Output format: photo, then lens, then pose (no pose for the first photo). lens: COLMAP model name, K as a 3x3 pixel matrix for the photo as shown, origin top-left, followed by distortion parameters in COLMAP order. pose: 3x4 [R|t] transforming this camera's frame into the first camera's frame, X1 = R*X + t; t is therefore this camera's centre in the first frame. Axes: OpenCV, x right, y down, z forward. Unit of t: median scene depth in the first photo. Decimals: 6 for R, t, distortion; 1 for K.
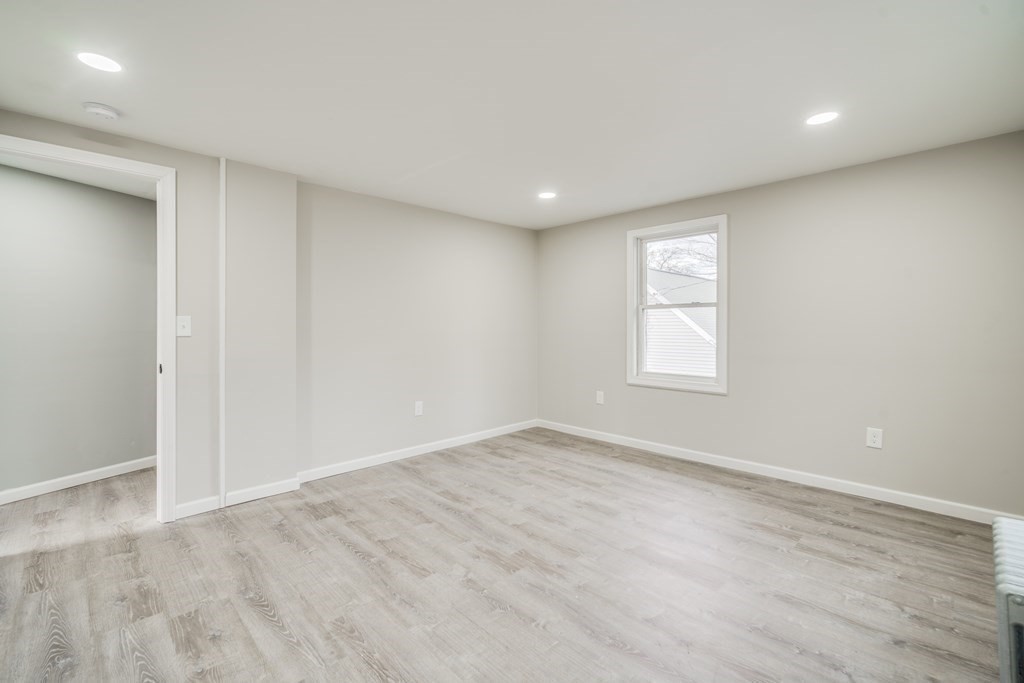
lens RADIAL K [[451.1, 0, 506.5], [0, 451.1, 338.0], [0, 0, 1]] dist [-0.001166, -0.000677]
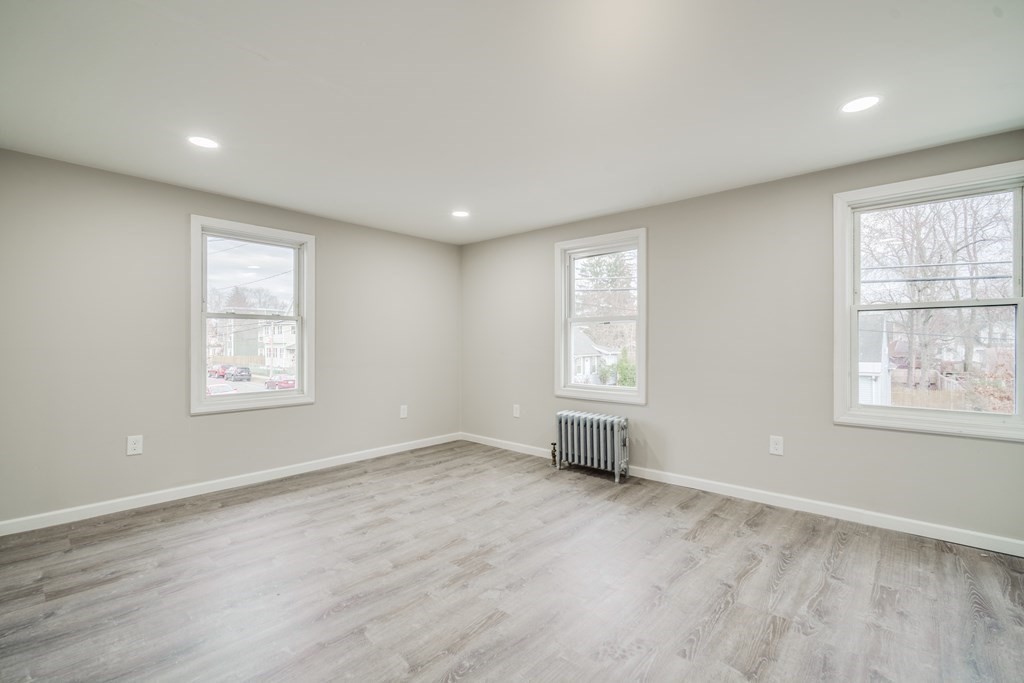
lens RADIAL K [[451.1, 0, 506.5], [0, 451.1, 338.0], [0, 0, 1]] dist [-0.001166, -0.000677]
pose [[-0.065471, 0.009076, 0.997813, -0.955883], [0.026222, 0.999629, -0.007372, -0.017193], [-0.997510, 0.025682, -0.065685, 0.912340]]
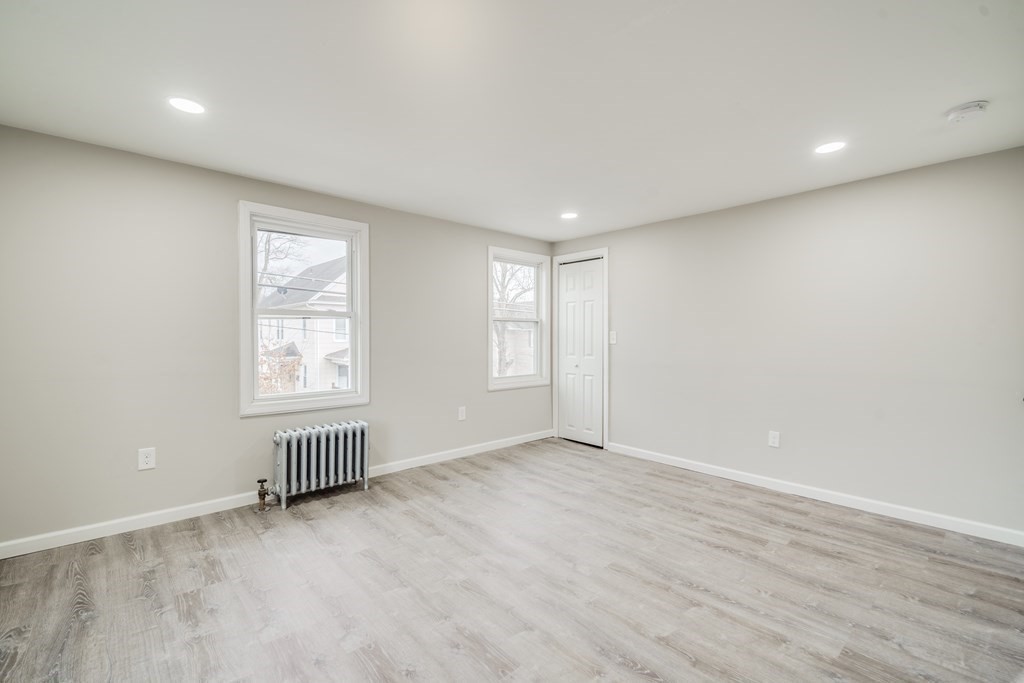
lens RADIAL K [[451.1, 0, 506.5], [0, 451.1, 338.0], [0, 0, 1]] dist [-0.001166, -0.000677]
pose [[-0.999331, -0.000252, 0.036560, 0.032151], [0.000784, 0.999598, 0.028324, -0.049800], [-0.036553, 0.028334, -0.998930, 1.835455]]
